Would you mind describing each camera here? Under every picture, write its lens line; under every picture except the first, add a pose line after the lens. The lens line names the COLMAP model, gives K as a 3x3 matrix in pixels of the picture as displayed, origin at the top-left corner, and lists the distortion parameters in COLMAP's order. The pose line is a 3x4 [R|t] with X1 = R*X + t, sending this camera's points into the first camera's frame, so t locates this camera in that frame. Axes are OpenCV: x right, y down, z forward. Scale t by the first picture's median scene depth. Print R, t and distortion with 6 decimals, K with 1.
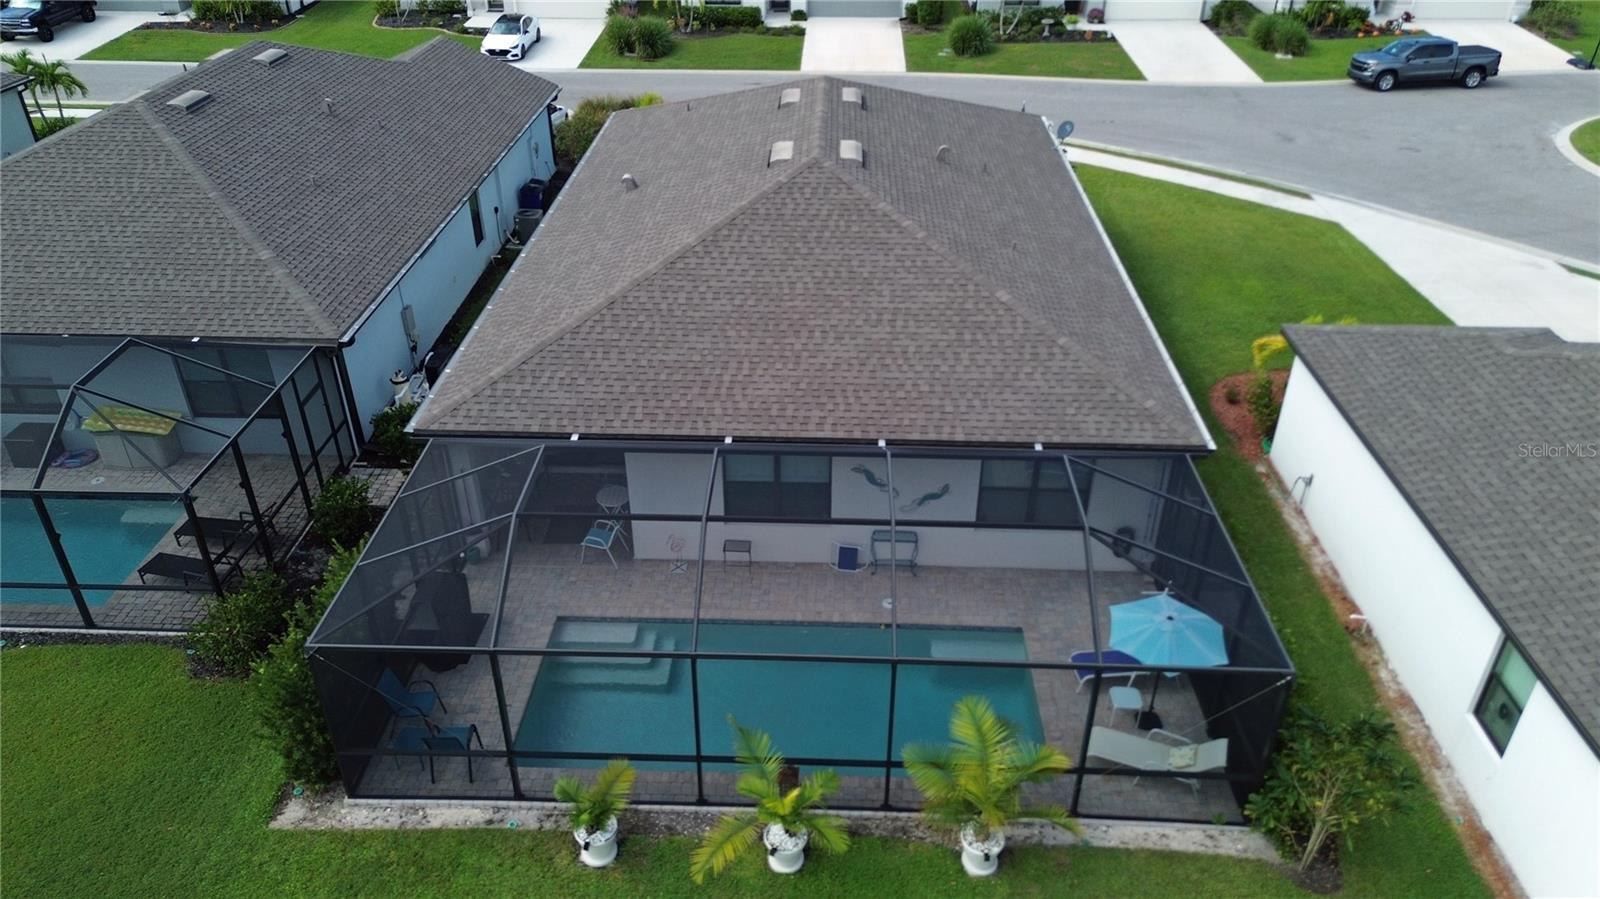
lens RADIAL K [[1132.3, 0, 803.2], [0, 1132.3, 439.9], [0, 0, 1]] dist [0.076150, -0.067378]
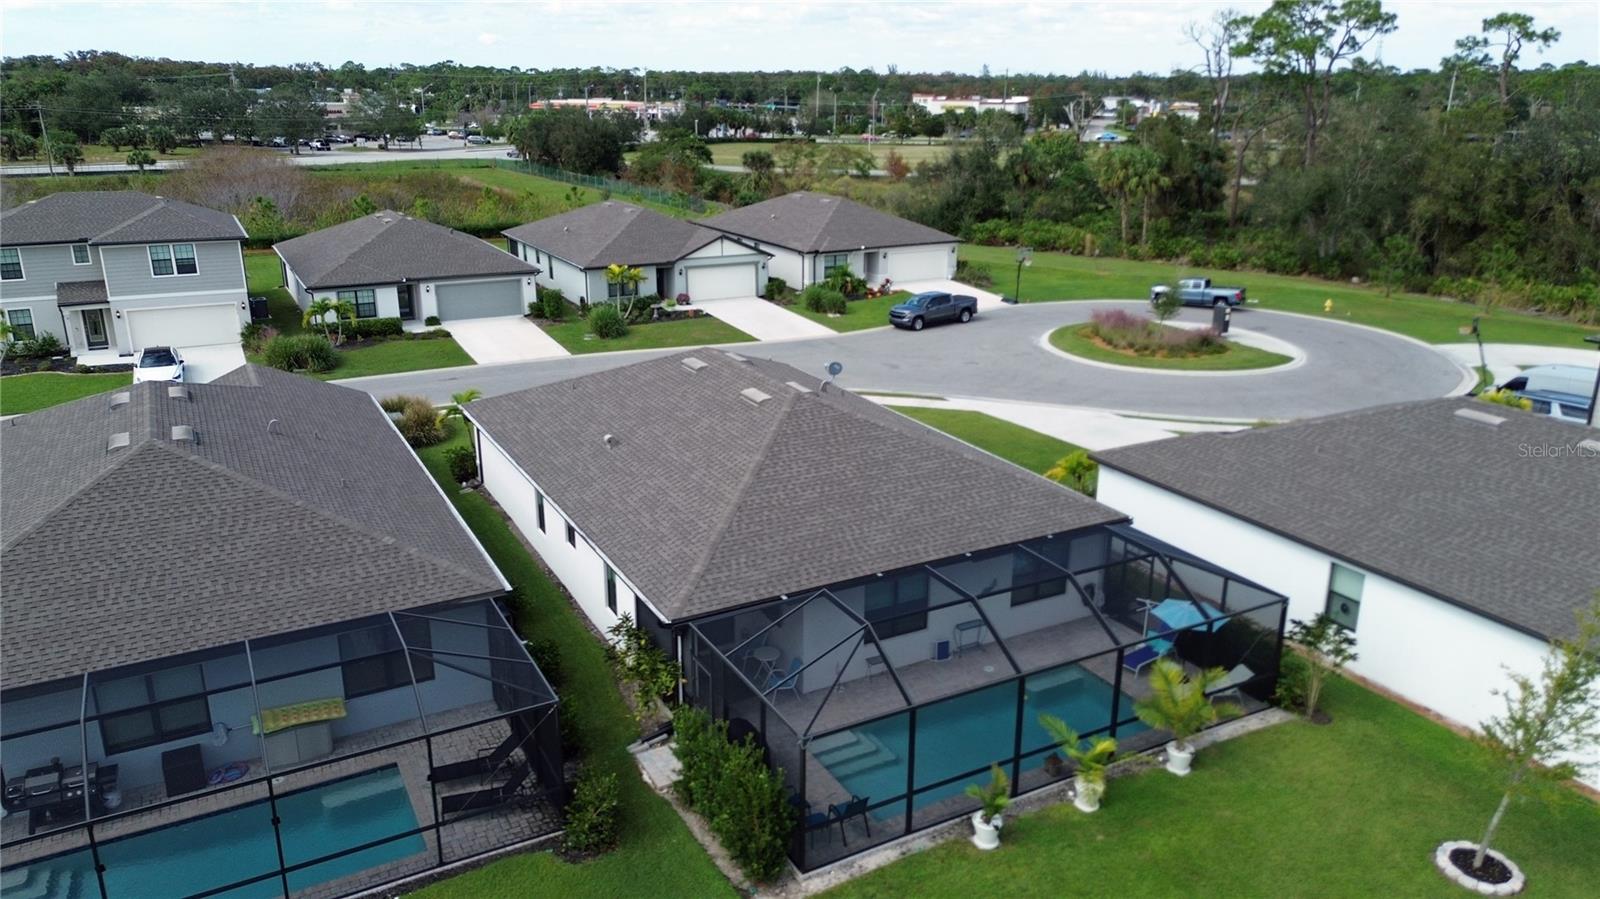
lens RADIAL K [[1132.3, 0, 803.2], [0, 1132.3, 439.9], [0, 0, 1]] dist [0.076150, -0.067378]
pose [[0.858455, -0.149934, 0.490484, -0.314542], [0.262429, 0.950057, -0.168889, 0.020404], [-0.440665, 0.273701, 0.854928, -0.081216]]
